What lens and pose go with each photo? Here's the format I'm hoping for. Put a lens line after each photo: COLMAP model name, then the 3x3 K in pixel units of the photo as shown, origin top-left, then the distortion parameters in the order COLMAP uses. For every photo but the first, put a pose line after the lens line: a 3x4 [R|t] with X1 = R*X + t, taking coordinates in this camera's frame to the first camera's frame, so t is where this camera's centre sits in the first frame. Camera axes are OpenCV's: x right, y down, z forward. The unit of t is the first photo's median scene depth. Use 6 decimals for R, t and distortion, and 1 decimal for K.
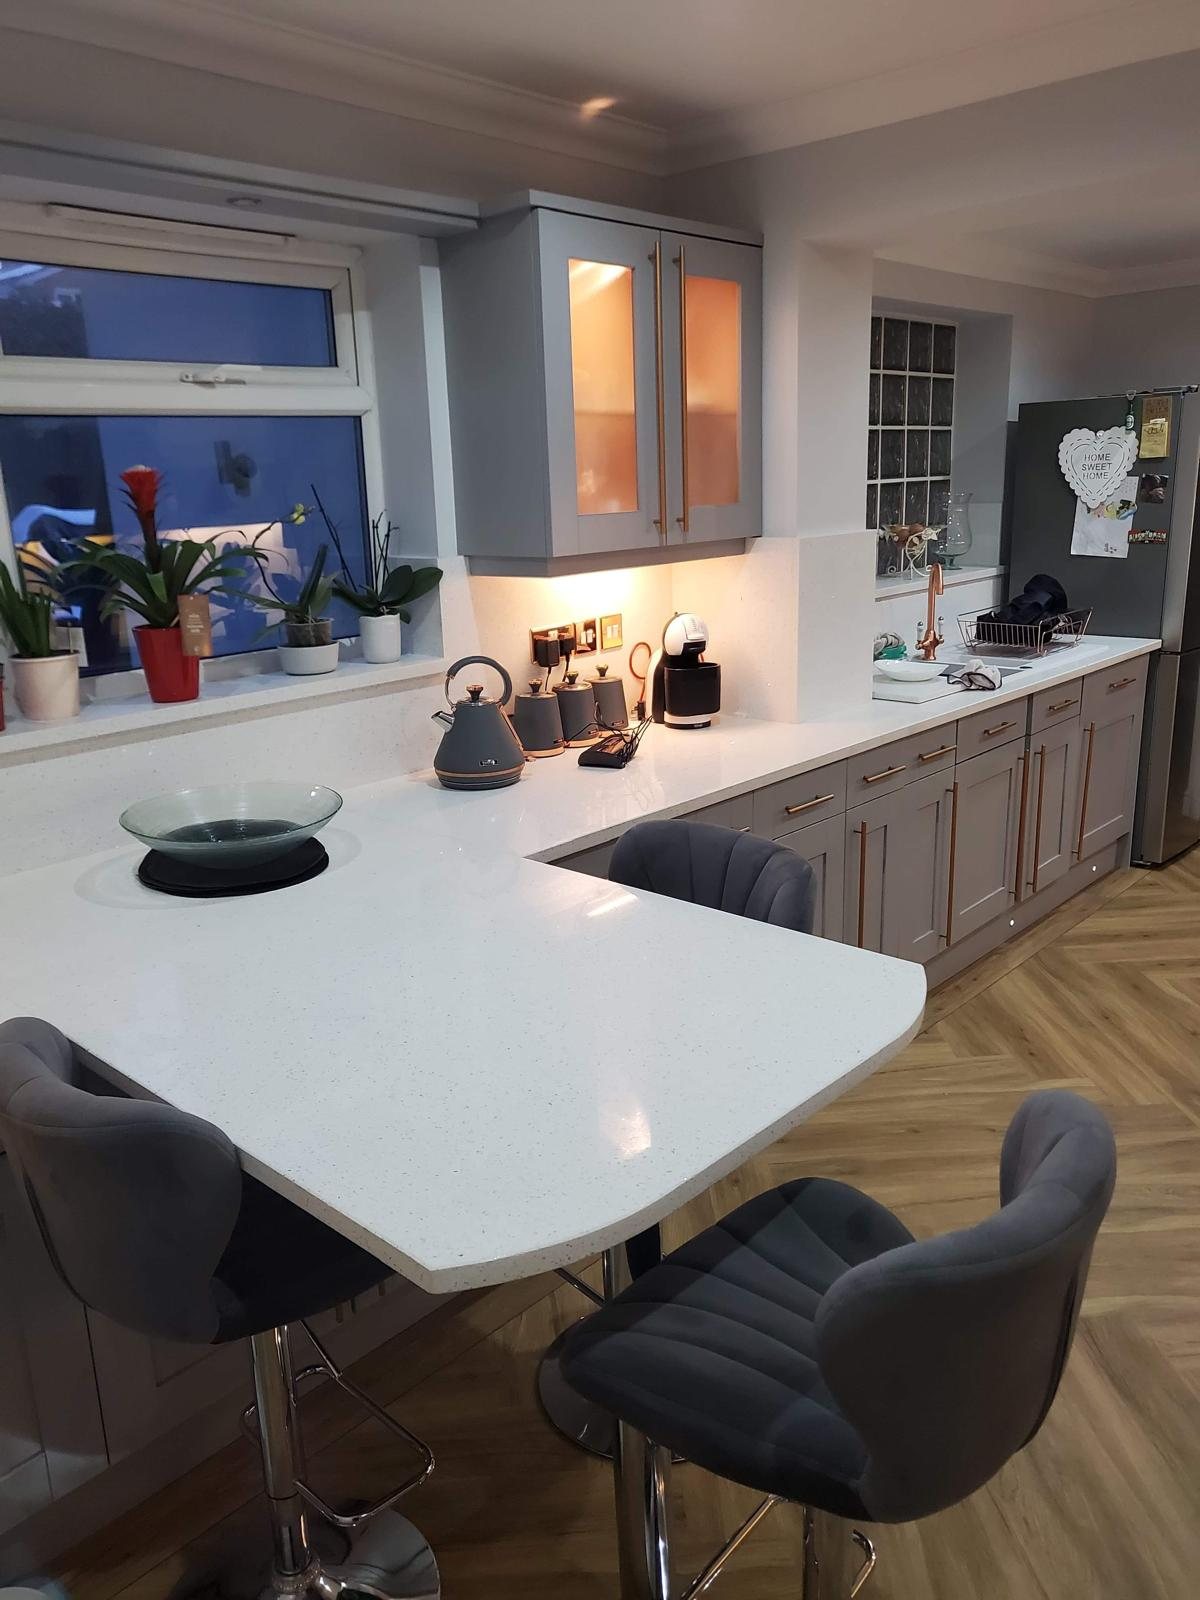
lens RADIAL K [[1209.5, 0, 595.7], [0, 1209.5, 803.3], [0, 0, 1]] dist [0.008714, 0.000226]
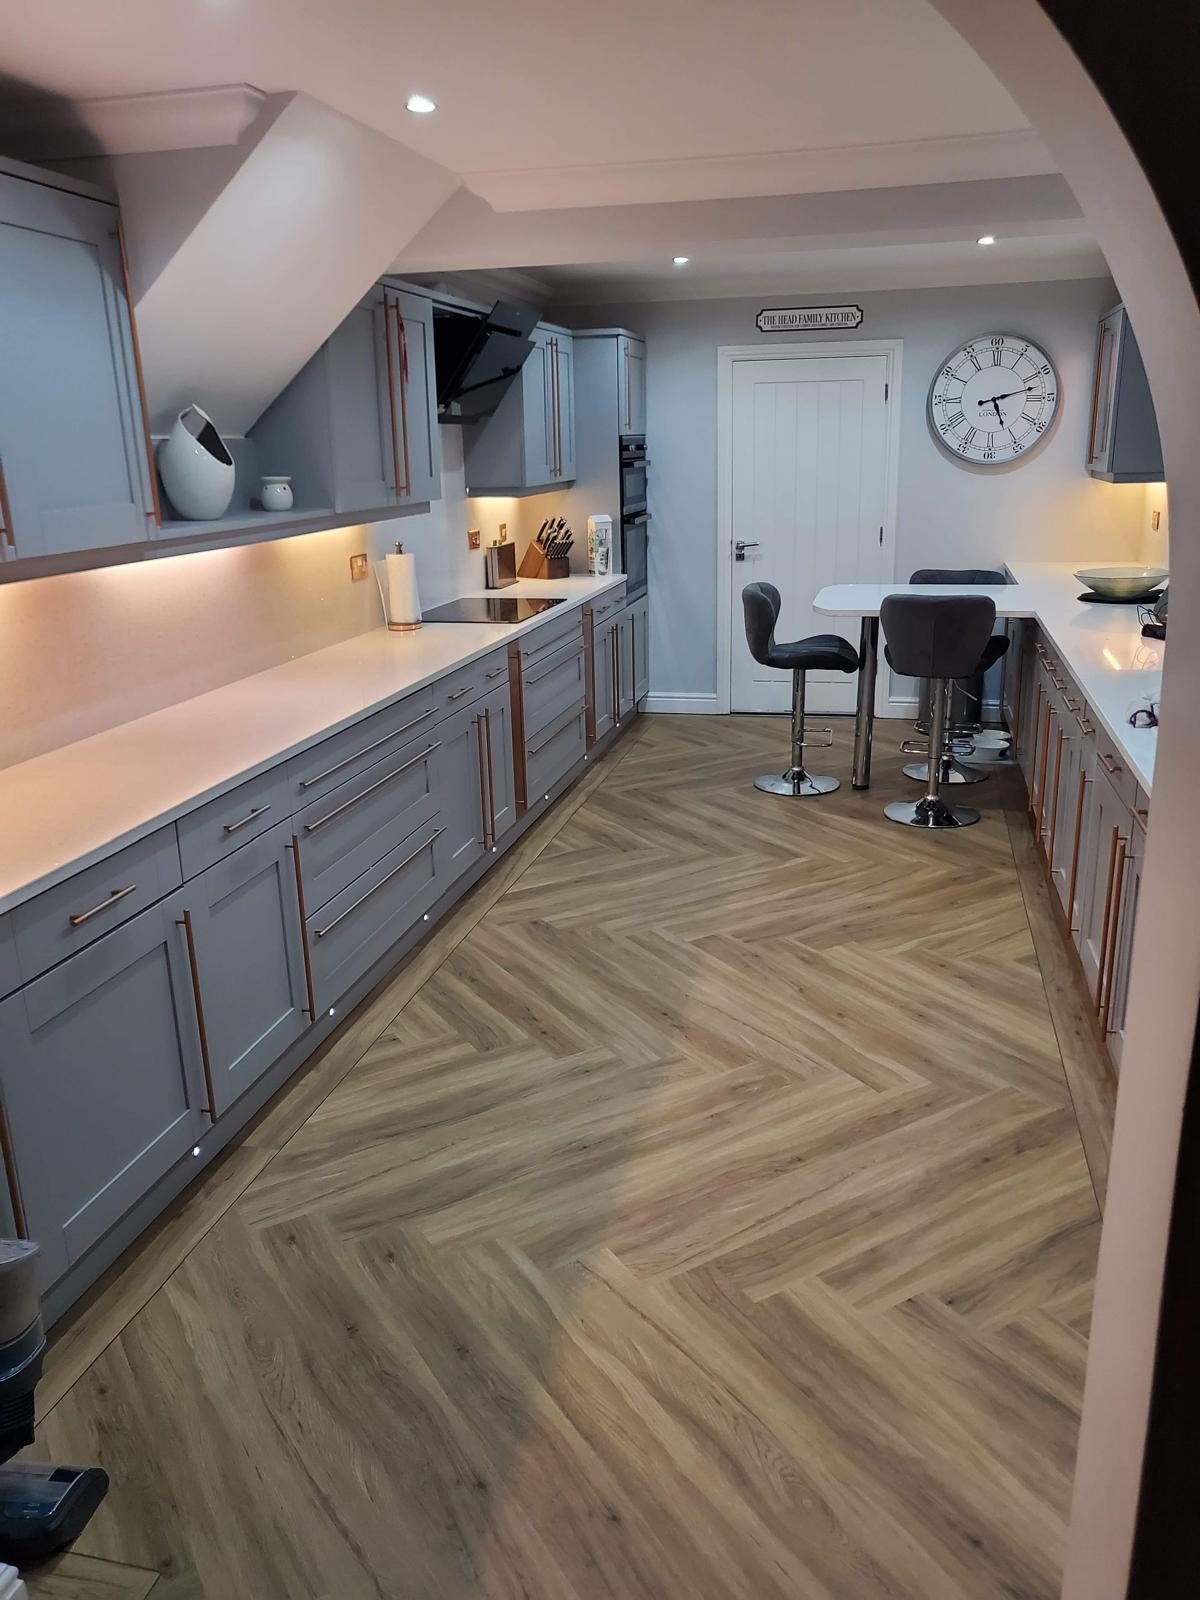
lens RADIAL K [[1216.9, 0, 619.0], [0, 1216.9, 800.1], [0, 0, 1]] dist [-0.036266, 0.120813]
pose [[-0.862279, 0.194677, -0.467521, 0.162270], [-0.085195, 0.854246, 0.512841, -0.069465], [0.499217, 0.482042, -0.720013, 0.230856]]
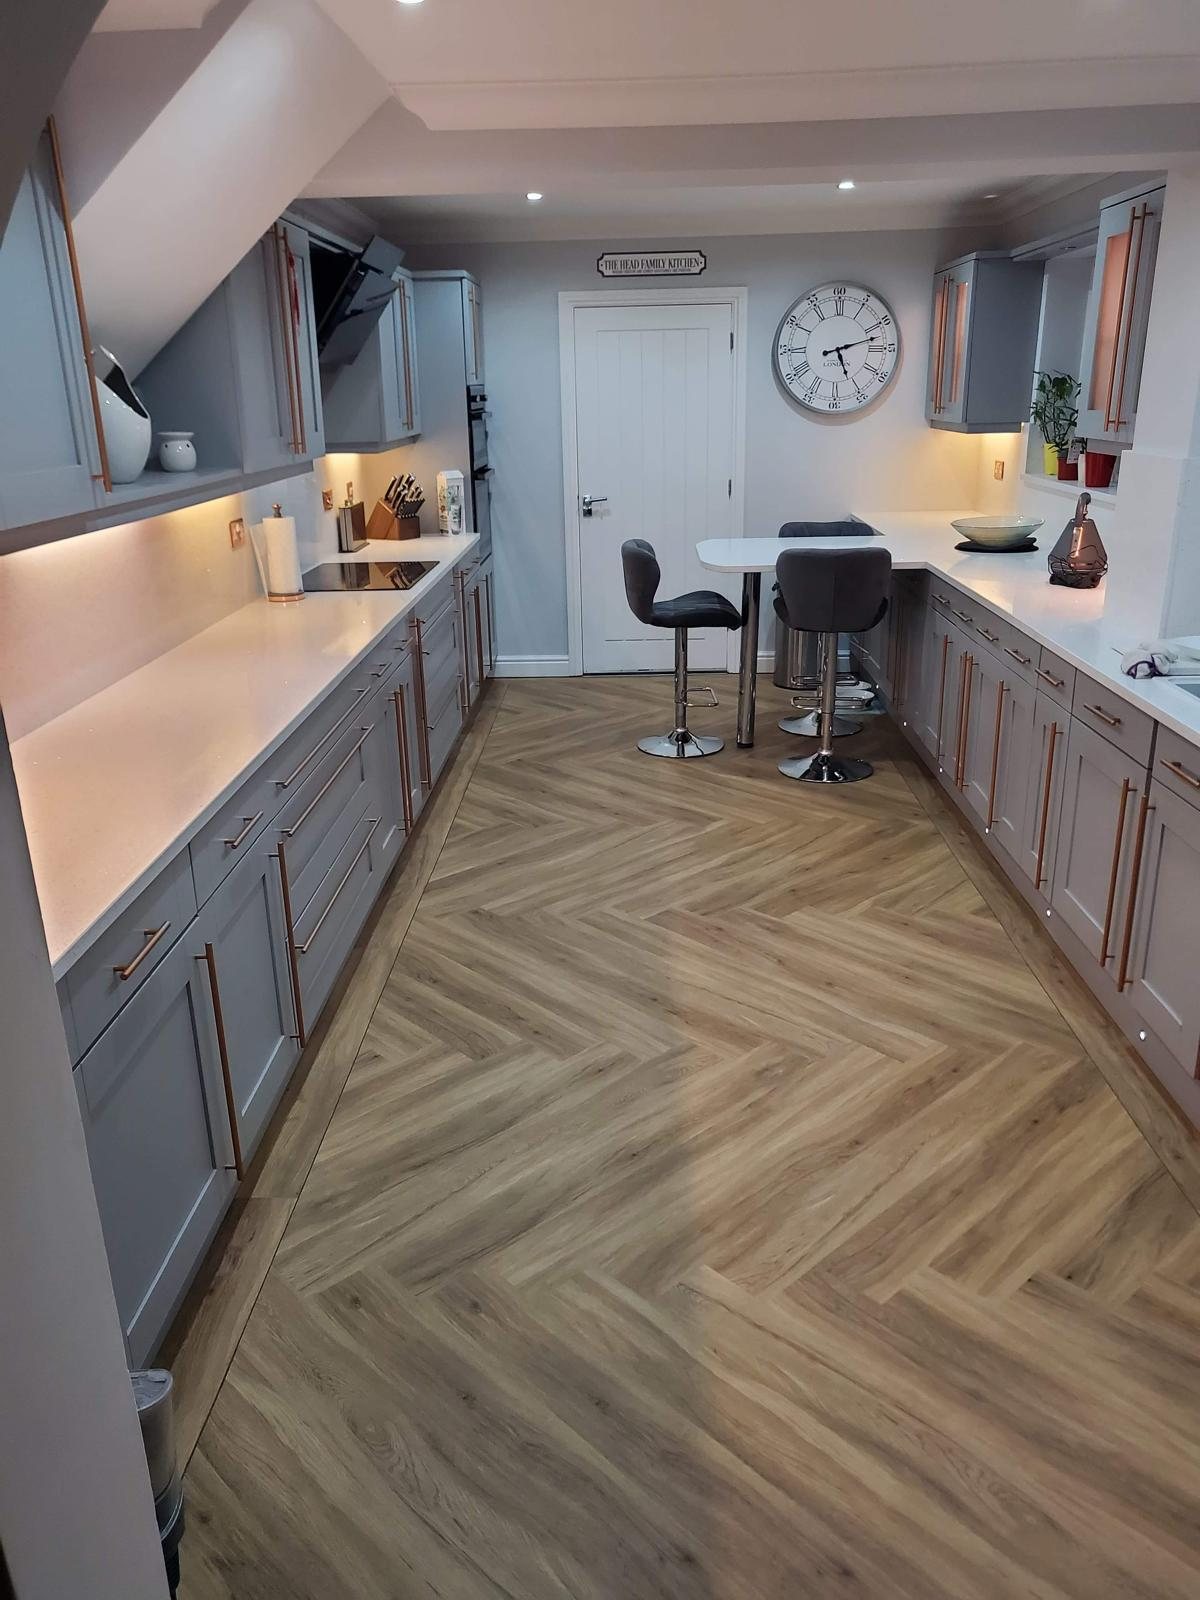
lens RADIAL K [[1218.0, 0, 600.0], [0, 1218.0, 800.0], [0, 0, 1]] dist [-0.026329, 0.100716]
pose [[-0.746767, 0.262093, -0.611266, 0.178628], [-0.132562, 0.841982, 0.522966, -0.064137], [0.651741, 0.471564, -0.594021, 0.207884]]
